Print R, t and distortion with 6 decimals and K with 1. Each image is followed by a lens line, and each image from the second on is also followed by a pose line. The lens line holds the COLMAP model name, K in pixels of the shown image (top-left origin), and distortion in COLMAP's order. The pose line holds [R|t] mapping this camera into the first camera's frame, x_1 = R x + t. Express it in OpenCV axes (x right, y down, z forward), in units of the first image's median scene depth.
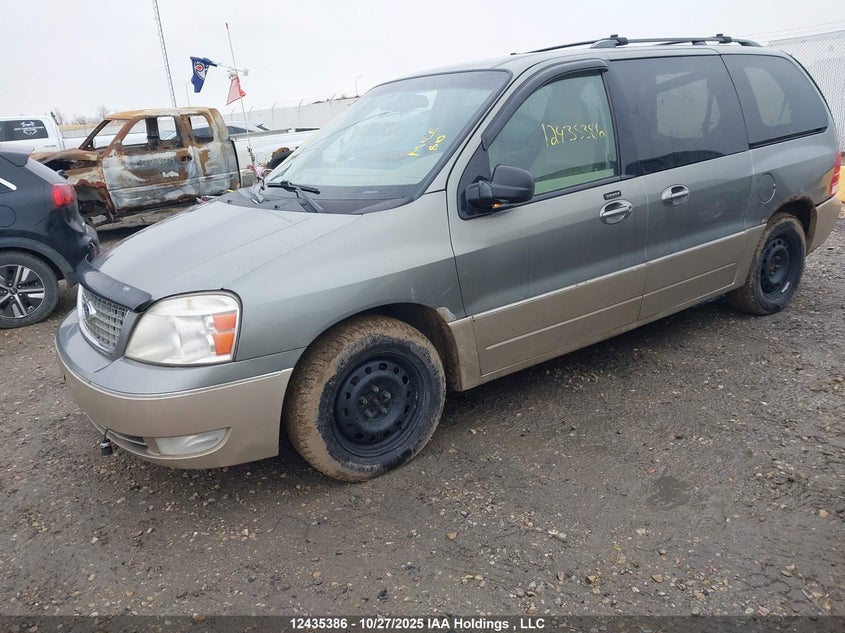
lens RADIAL K [[695.2, 0, 417.7], [0, 695.2, 320.8], [0, 0, 1]] dist [0.028126, -0.032941]
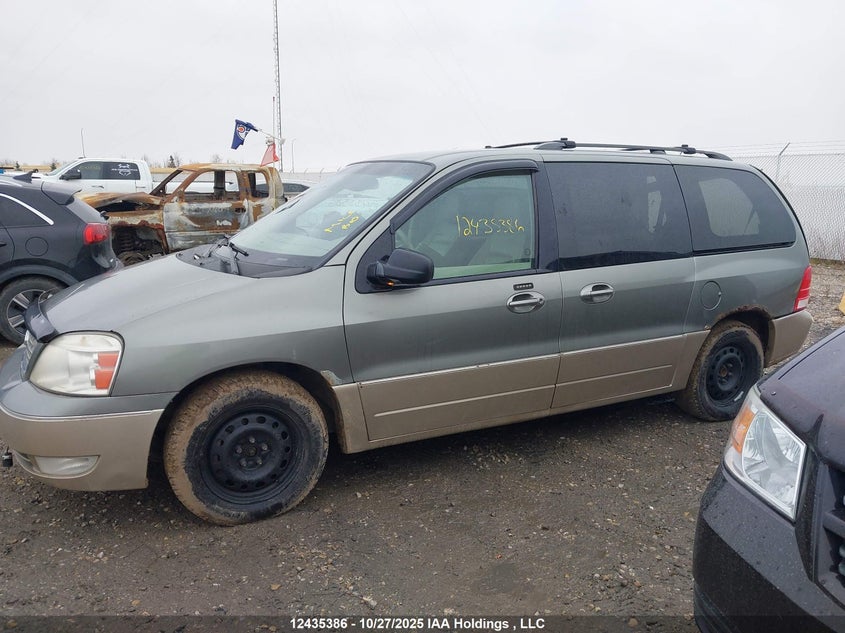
lens RADIAL K [[695.2, 0, 430.4], [0, 695.2, 311.0], [0, 0, 1]] dist [0.028126, -0.032941]
pose [[0.986781, 0.111224, -0.117866, 0.273030], [-0.123001, 0.987570, -0.097858, -0.023097], [0.105517, 0.111062, 0.988196, -0.050923]]
